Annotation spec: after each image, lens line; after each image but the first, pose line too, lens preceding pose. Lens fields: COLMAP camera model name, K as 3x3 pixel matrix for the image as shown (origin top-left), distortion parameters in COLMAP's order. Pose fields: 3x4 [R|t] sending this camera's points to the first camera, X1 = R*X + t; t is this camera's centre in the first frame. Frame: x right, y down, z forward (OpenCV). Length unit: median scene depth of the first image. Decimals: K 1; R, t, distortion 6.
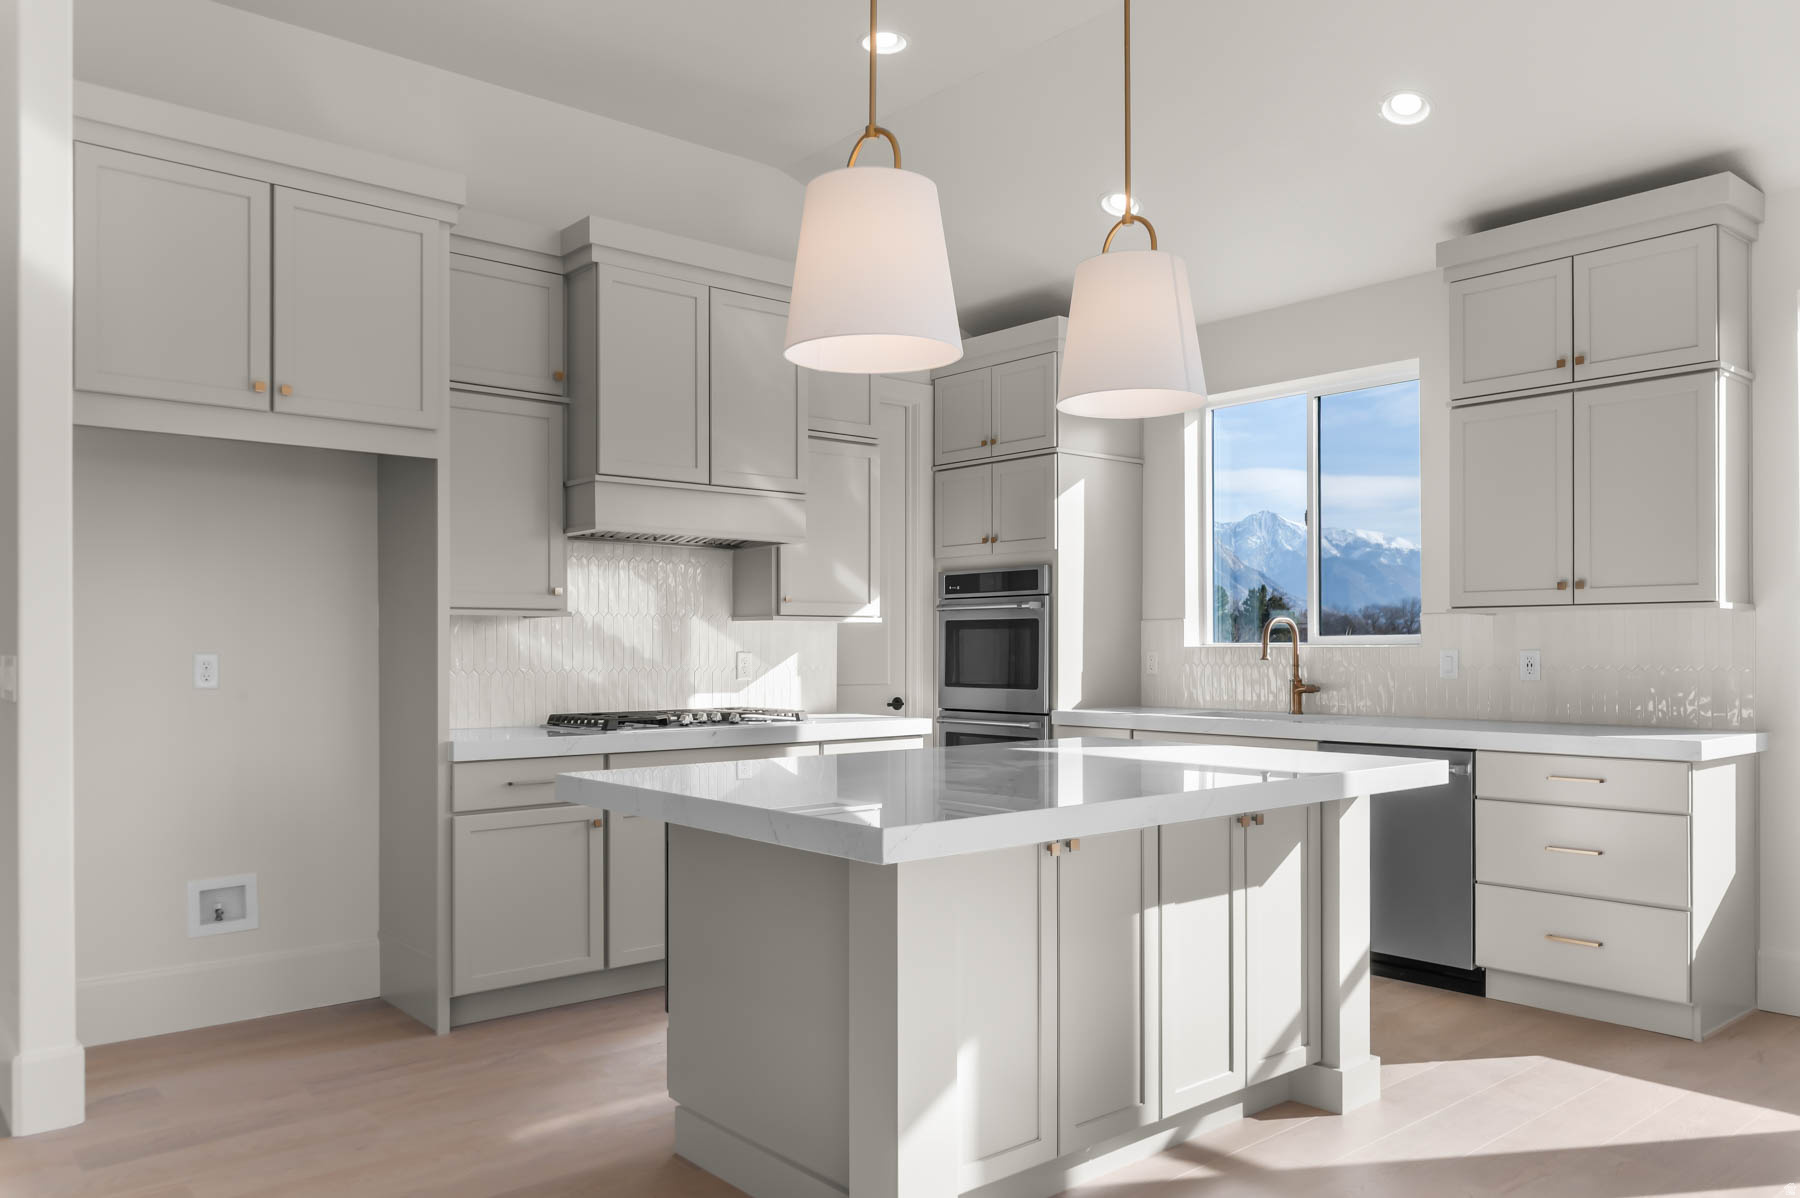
lens RADIAL K [[1320.7, 0, 900.2], [0, 1320.7, 616.8], [0, 0, 1]] dist [-0.003406, 0.004373]
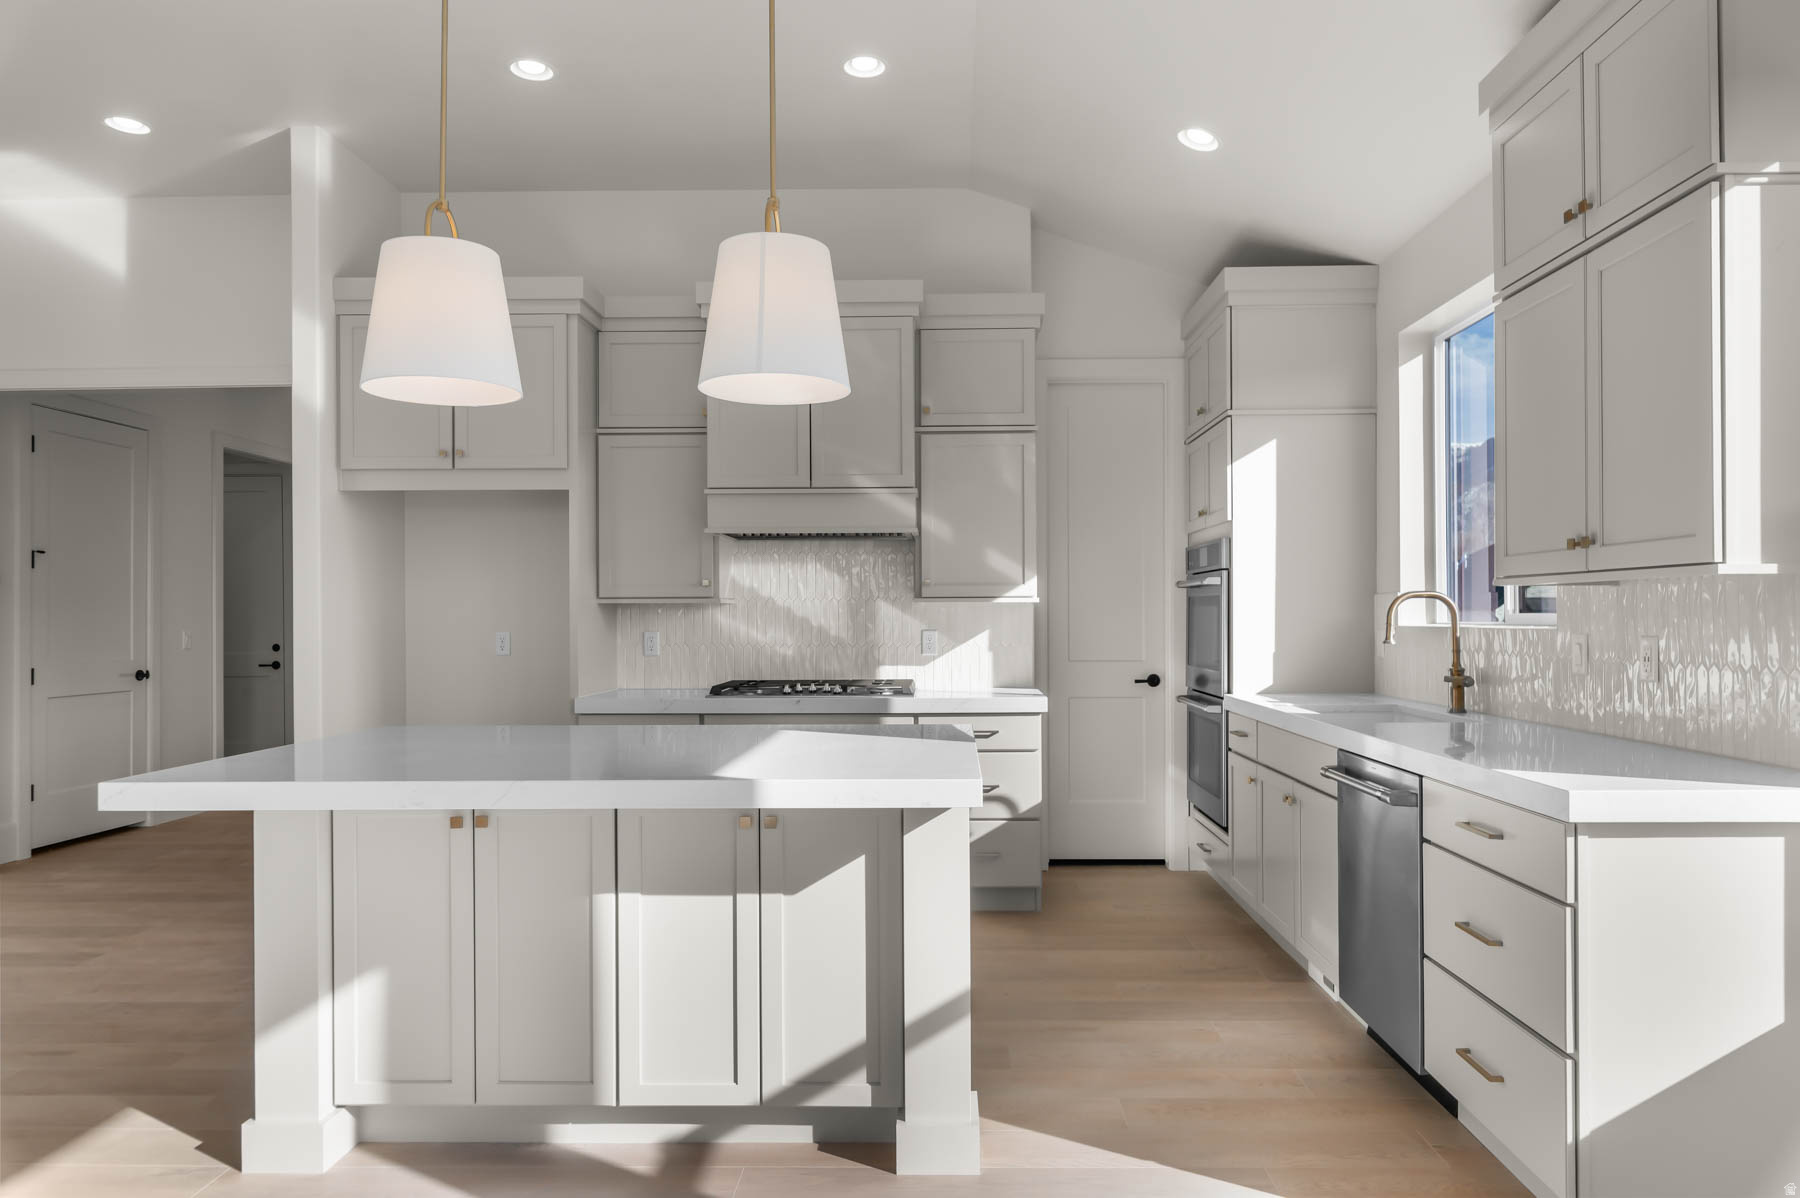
lens RADIAL K [[1125.2, 0, 903.9], [0, 1125.2, 597.6], [0, 0, 1]] dist [-0.004593, -0.001928]
pose [[0.742569, -0.013610, -0.669631, 0.540520], [0.019184, 0.999816, 0.000952, -0.002351], [0.669495, -0.013553, 0.742693, 0.294580]]
